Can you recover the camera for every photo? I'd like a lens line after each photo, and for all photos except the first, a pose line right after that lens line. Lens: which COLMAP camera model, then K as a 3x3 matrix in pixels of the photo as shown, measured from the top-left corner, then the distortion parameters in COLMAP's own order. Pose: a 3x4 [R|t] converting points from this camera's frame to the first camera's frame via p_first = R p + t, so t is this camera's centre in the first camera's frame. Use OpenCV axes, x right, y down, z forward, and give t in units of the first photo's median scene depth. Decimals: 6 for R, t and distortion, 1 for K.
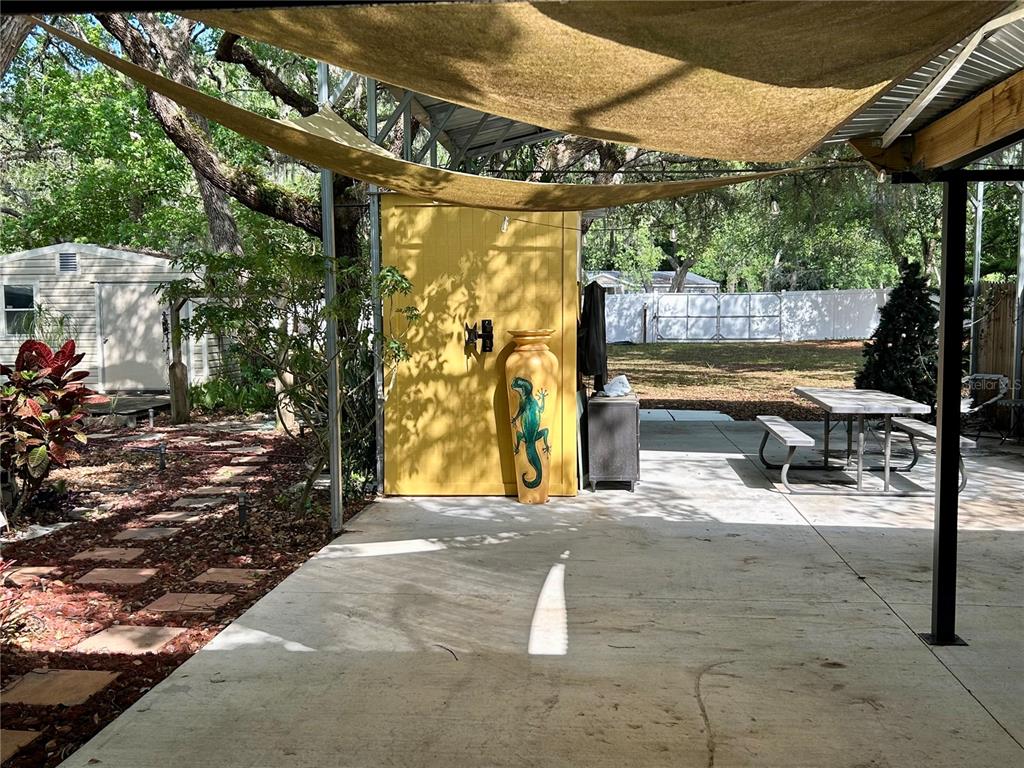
lens RADIAL K [[1071.7, 0, 512.0], [0, 1071.7, 385.3], [0, 0, 1]] dist [0.022636, 0.000000]
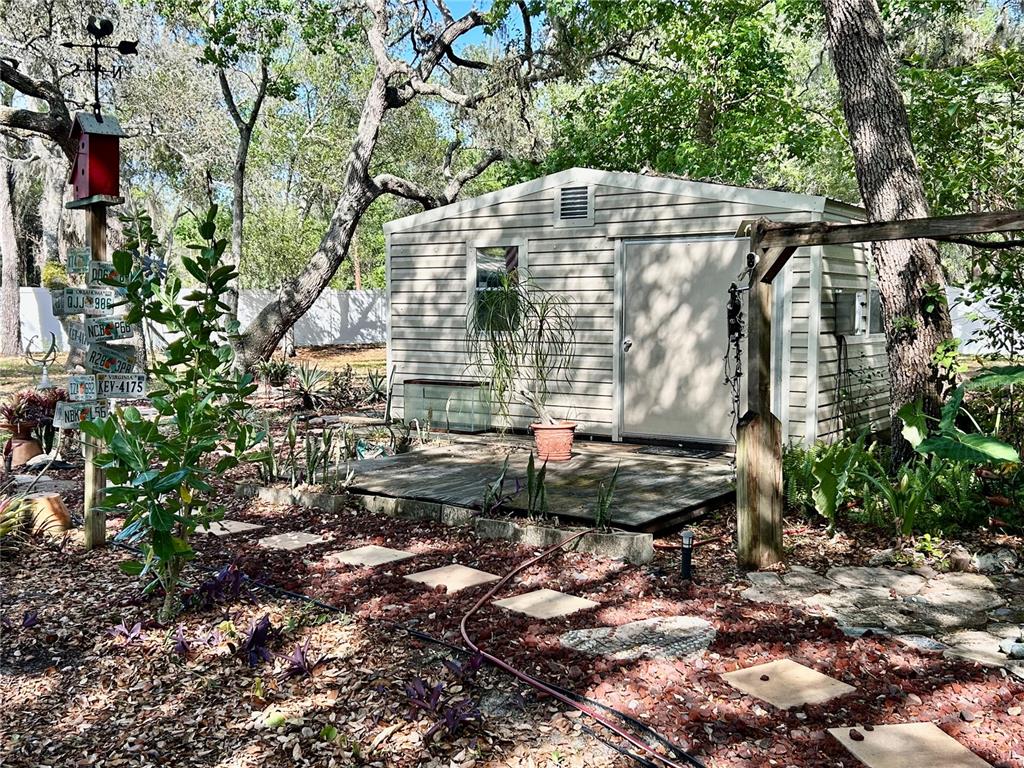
lens RADIAL K [[1071.7, 0, 511.9], [0, 1071.7, 383.6], [0, 0, 1]] dist [0.022636, 0.000000]
pose [[0.862125, 0.032780, -0.505634, -0.160479], [-0.031812, 0.999438, 0.010552, -0.027601], [0.505695, 0.006988, 0.862684, 0.515341]]
